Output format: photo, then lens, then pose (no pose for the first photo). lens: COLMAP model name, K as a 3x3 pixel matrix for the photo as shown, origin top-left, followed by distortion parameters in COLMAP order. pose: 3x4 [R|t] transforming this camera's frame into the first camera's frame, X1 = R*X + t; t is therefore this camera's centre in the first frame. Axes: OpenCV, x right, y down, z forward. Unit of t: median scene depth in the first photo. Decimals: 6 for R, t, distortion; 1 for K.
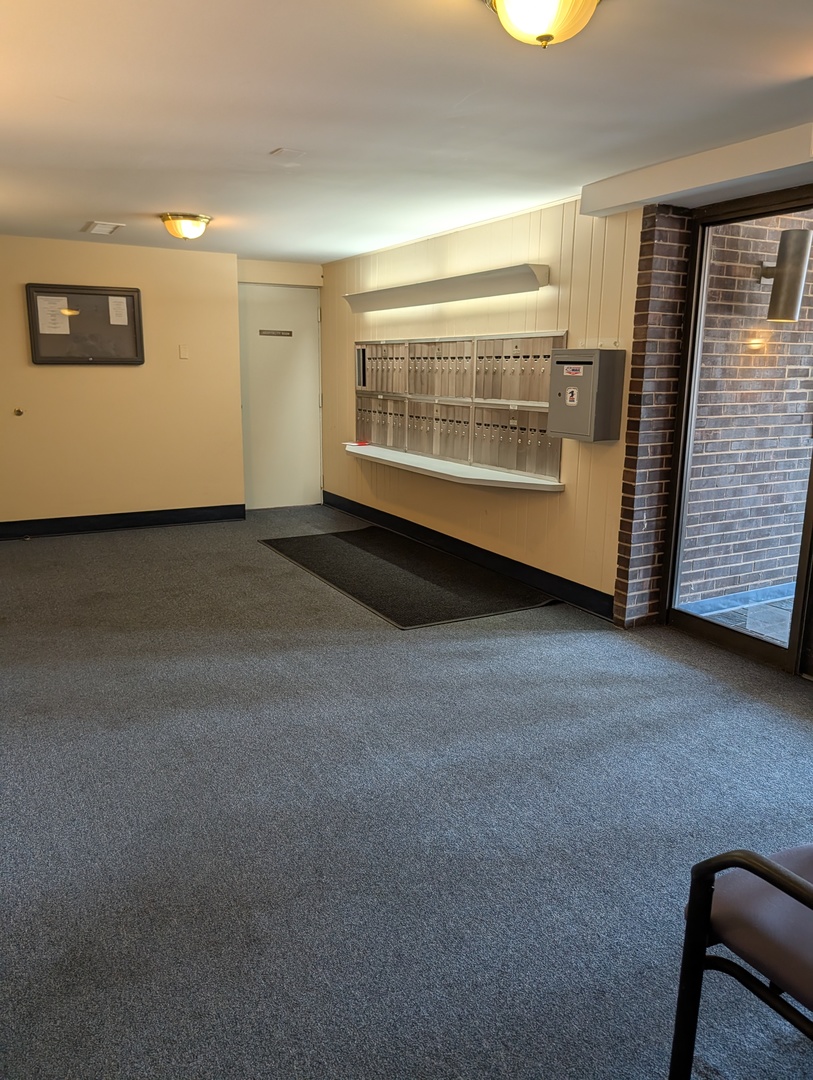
lens RADIAL K [[768.9, 0, 406.5], [0, 768.9, 540.0], [0, 0, 1]] dist [0.007499, -0.003364]
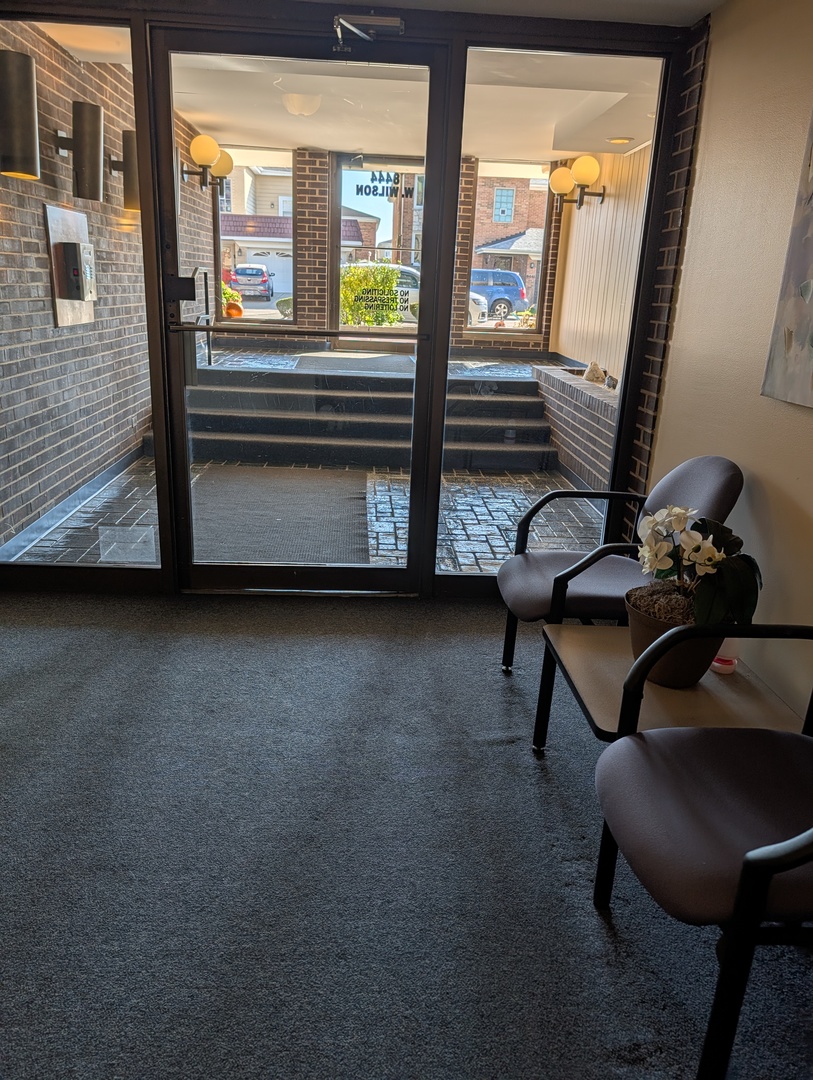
lens RADIAL K [[768.9, 0, 406.5], [0, 768.9, 540.0], [0, 0, 1]] dist [0.007499, -0.003364]
pose [[0.440734, -0.268238, 0.856622, -0.128885], [0.154766, 0.962724, 0.221834, -0.042848], [-0.884195, 0.034806, 0.465820, 0.320568]]
